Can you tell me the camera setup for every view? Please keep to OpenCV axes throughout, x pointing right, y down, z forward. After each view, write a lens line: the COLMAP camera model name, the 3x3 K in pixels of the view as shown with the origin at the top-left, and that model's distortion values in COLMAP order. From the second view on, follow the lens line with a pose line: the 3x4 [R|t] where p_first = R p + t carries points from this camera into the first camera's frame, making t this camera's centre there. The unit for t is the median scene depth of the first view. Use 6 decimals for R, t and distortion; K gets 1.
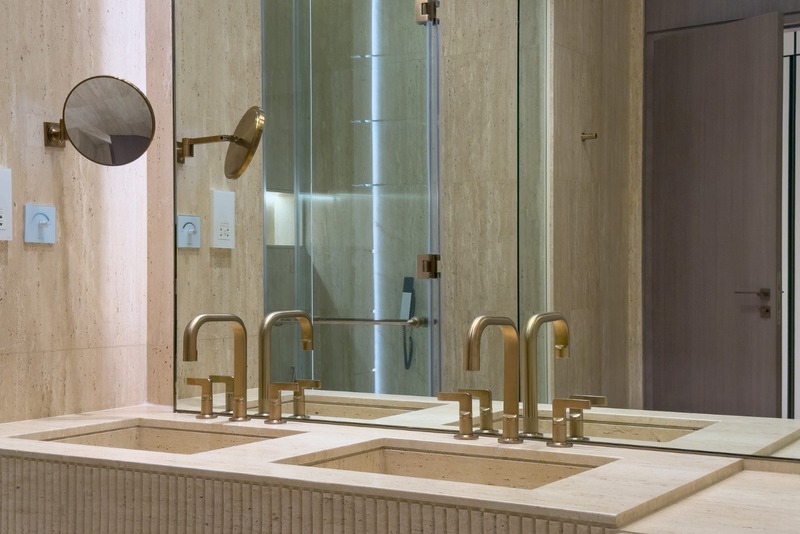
lens RADIAL K [[1109.9, 0, 399.0], [0, 1109.9, 267.1], [0, 0, 1]] dist [0.104139, 0.000000]
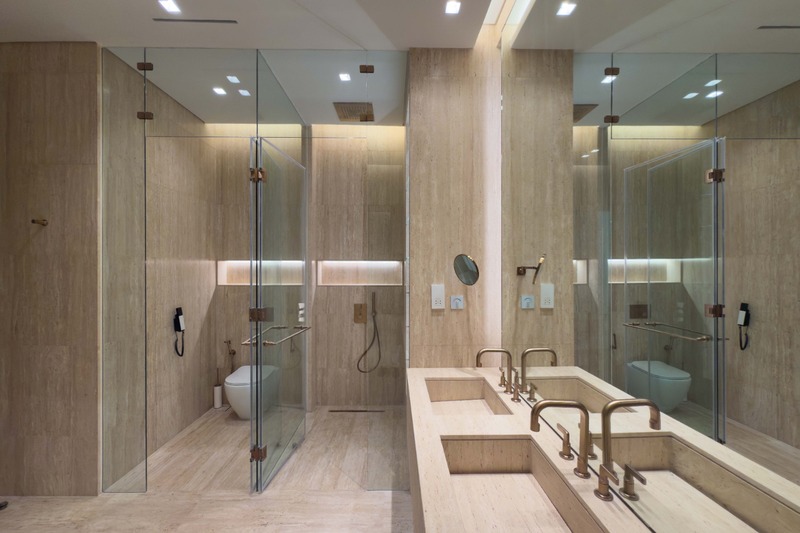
lens RADIAL K [[324.0, 0, 397.0], [0, 324.0, 266.8], [0, 0, 1]] dist [0.003158, 0.000503]
pose [[0.562413, 0.005868, -0.826836, 0.246777], [0.009637, 0.999860, 0.013651, -0.121282], [0.826801, -0.015646, 0.562278, 0.330487]]
